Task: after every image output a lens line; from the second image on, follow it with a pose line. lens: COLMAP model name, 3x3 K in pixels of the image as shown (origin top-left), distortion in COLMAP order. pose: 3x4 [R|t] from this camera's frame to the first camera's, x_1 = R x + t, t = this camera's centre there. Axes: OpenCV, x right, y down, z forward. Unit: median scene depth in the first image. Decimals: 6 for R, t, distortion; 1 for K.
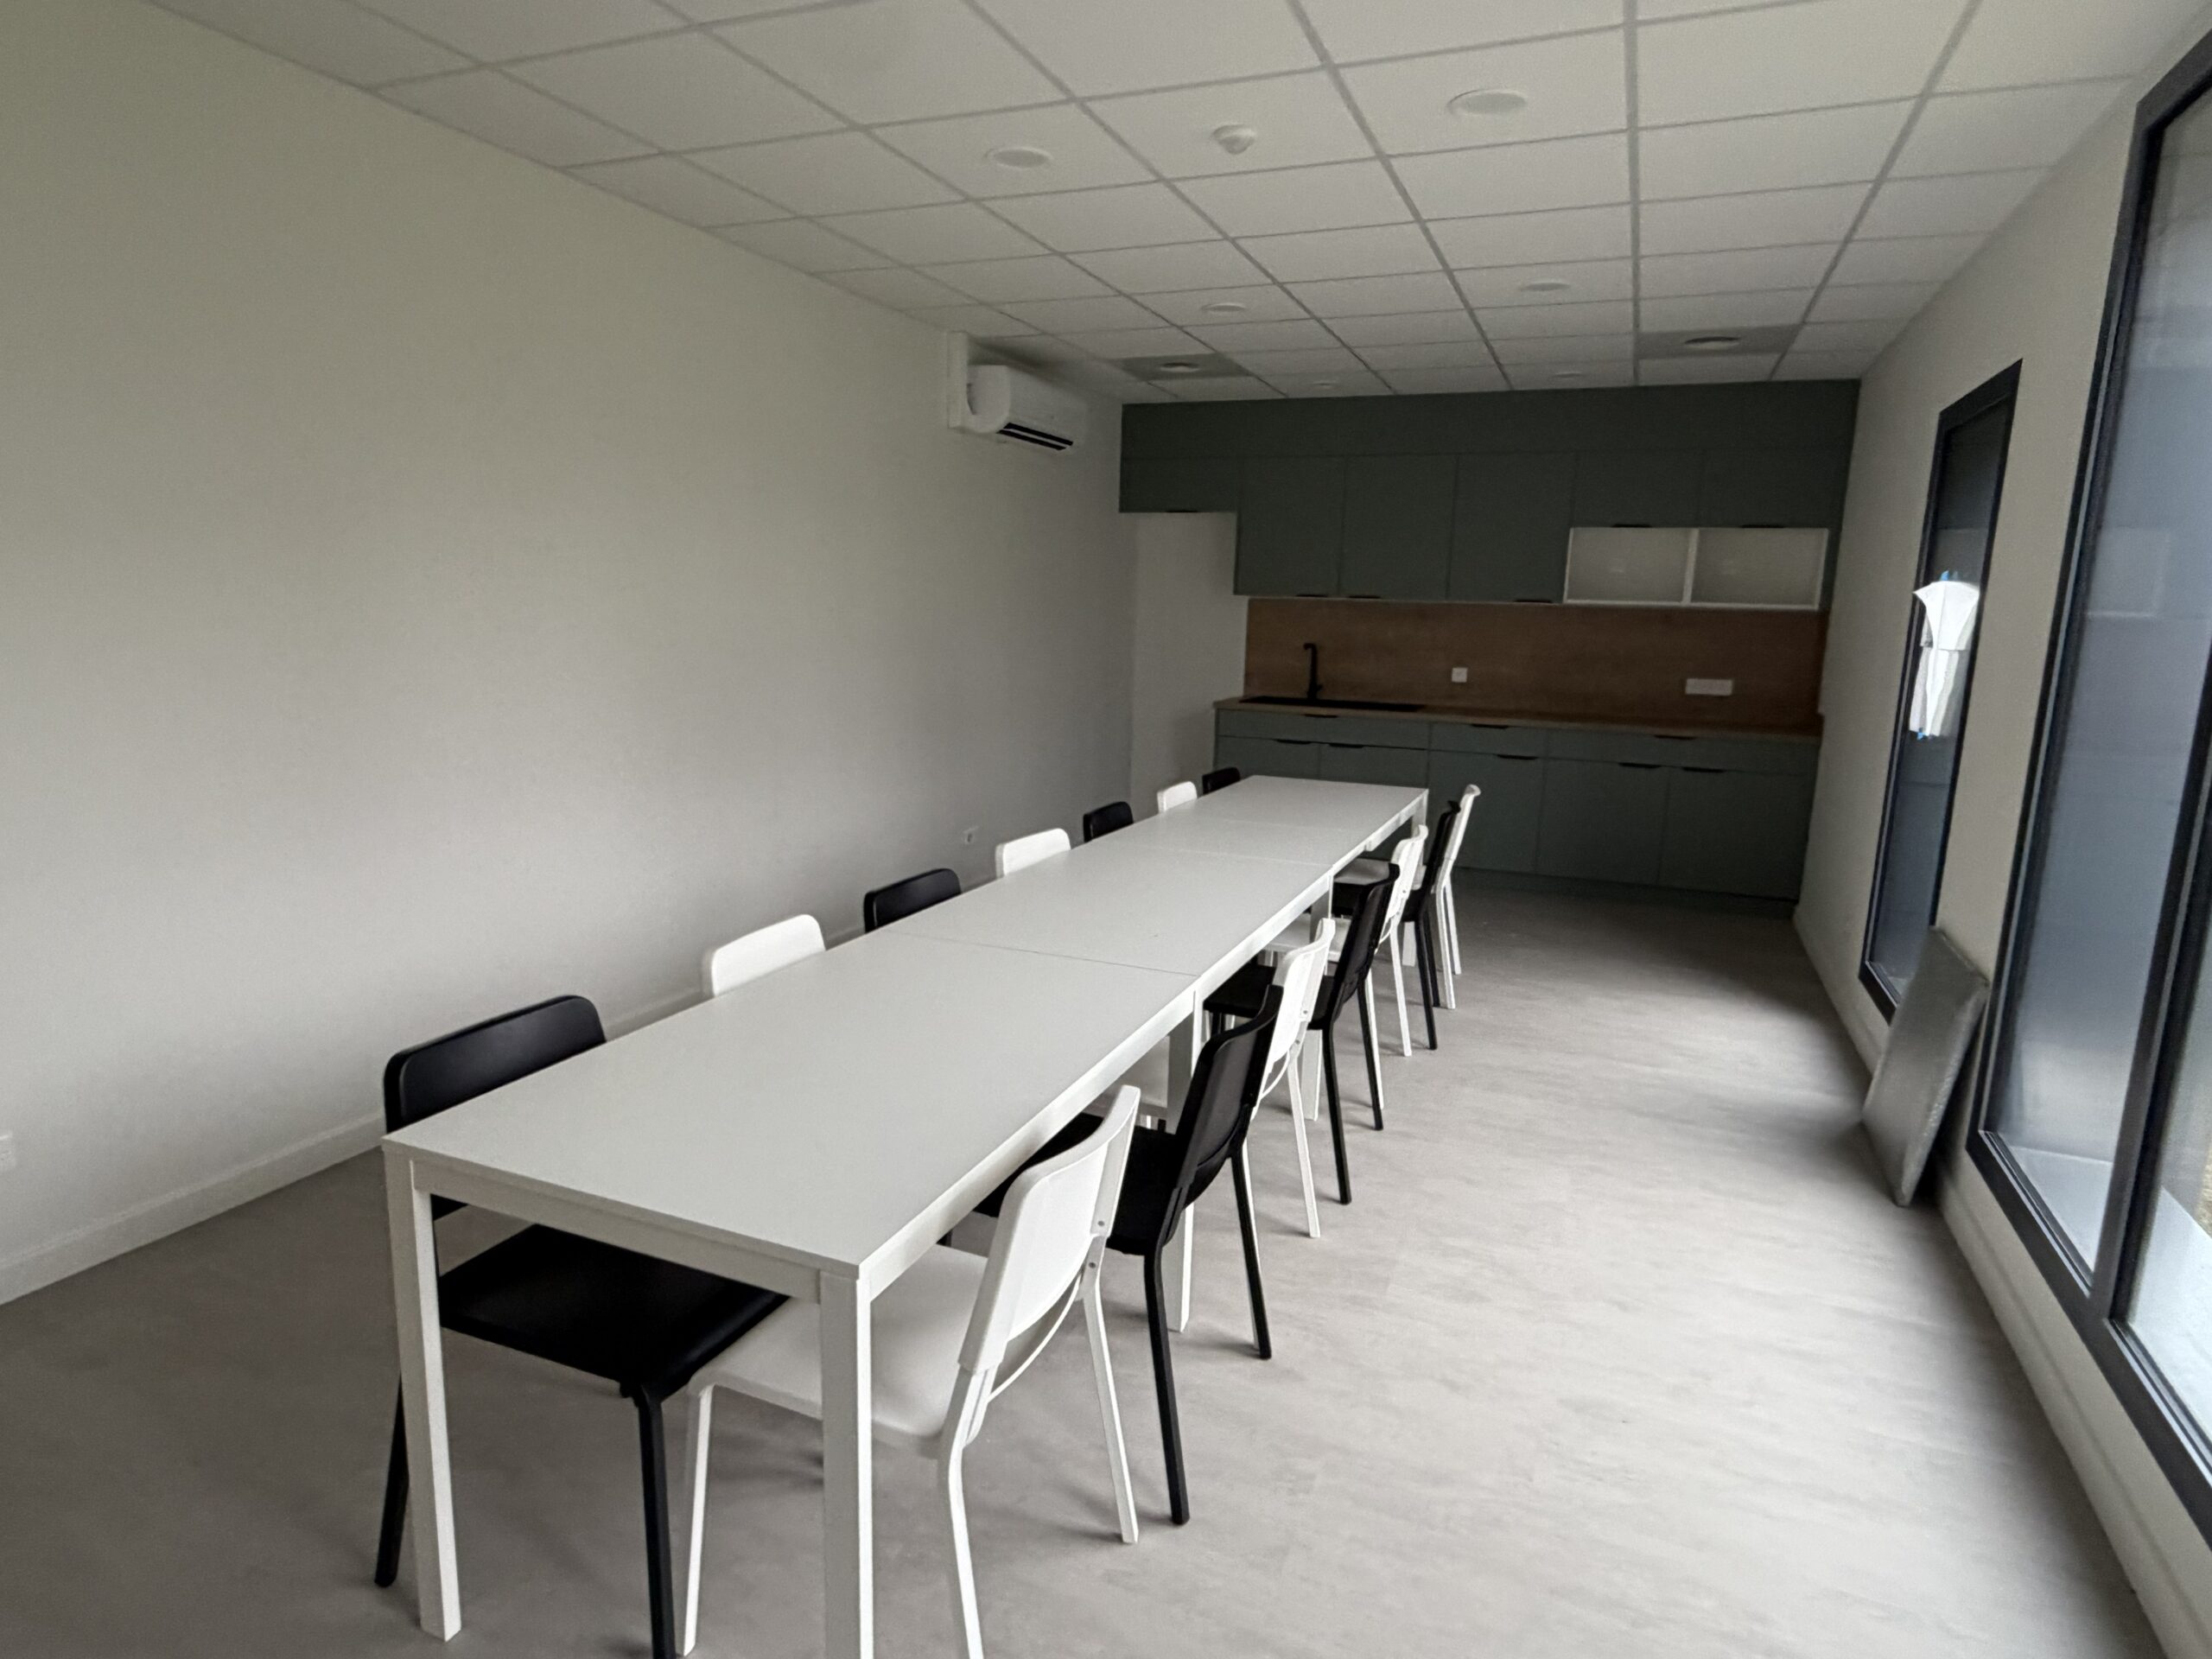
lens RADIAL K [[1279.7, 0, 1068.8], [0, 1279.7, 817.5], [0, 0, 1]] dist [0.001183, -0.001137]
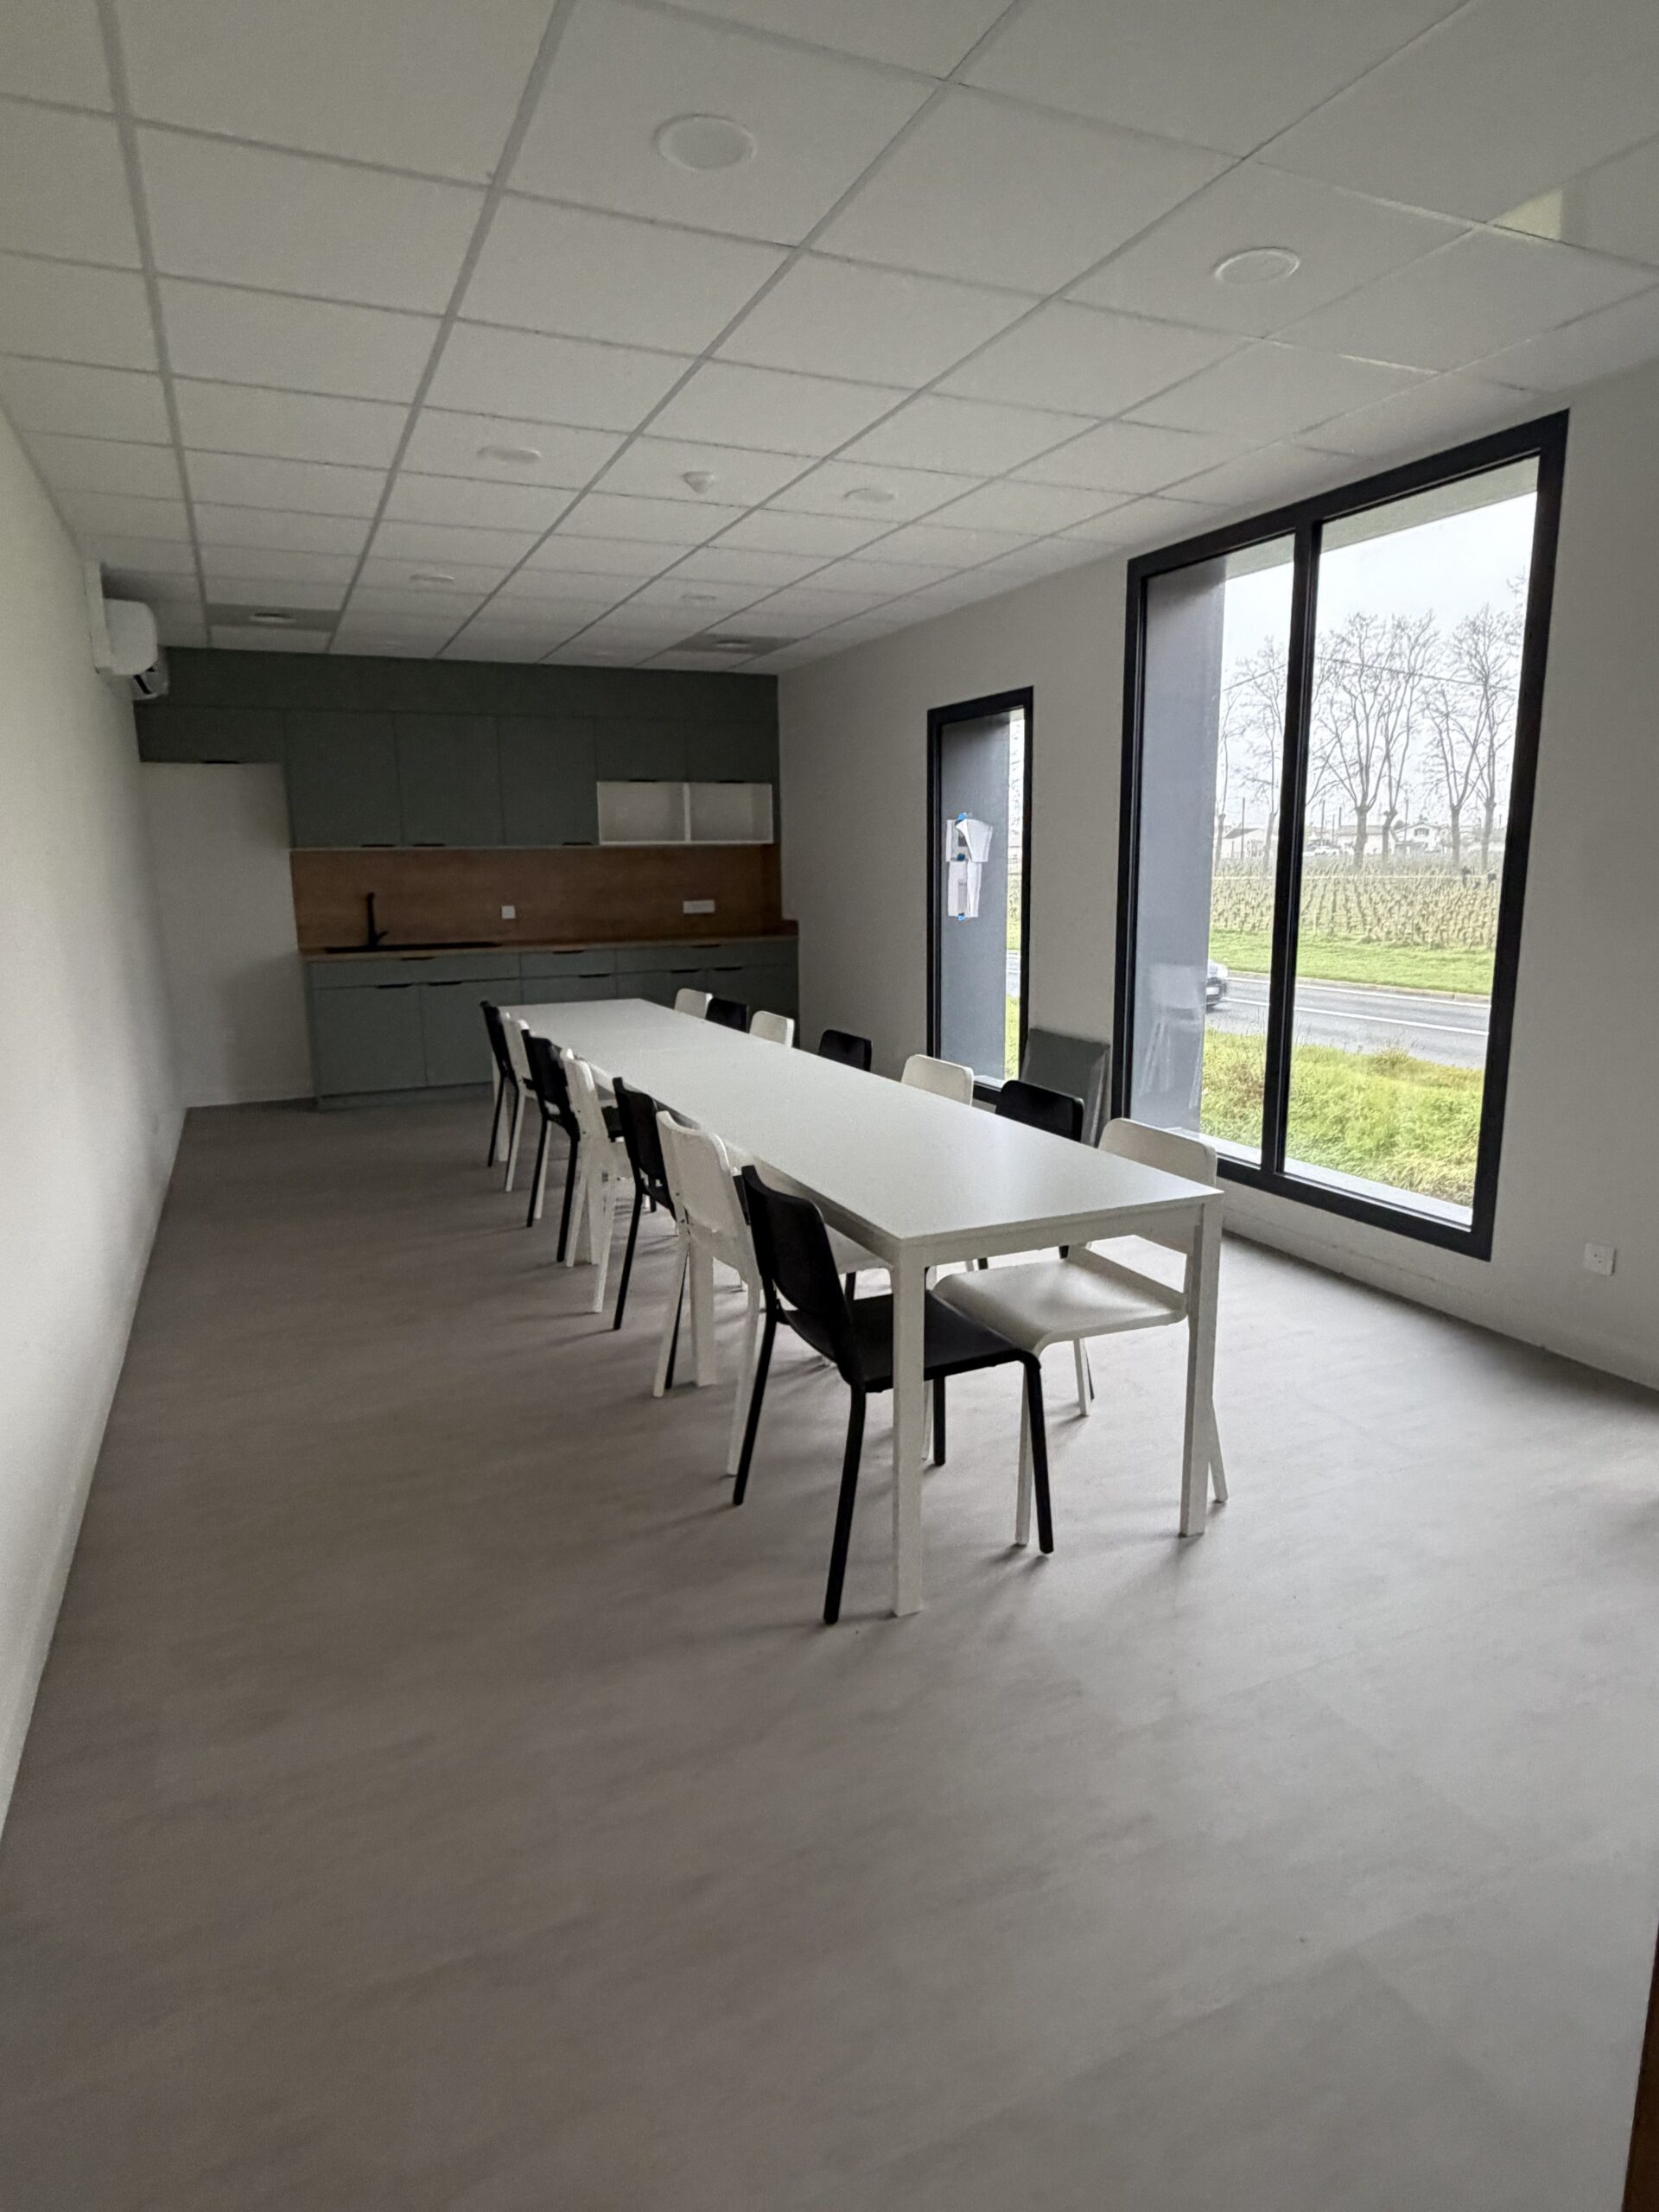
lens RADIAL K [[1279.7, 0, 826.5], [0, 1279.7, 1100.5], [0, 0, 1]] dist [0.001183, -0.001137]
pose [[0.681097, -0.173386, 0.711368, -0.612461], [0.154825, 0.983693, 0.091524, -0.014595], [-0.715637, 0.047801, 0.696835, 0.038640]]
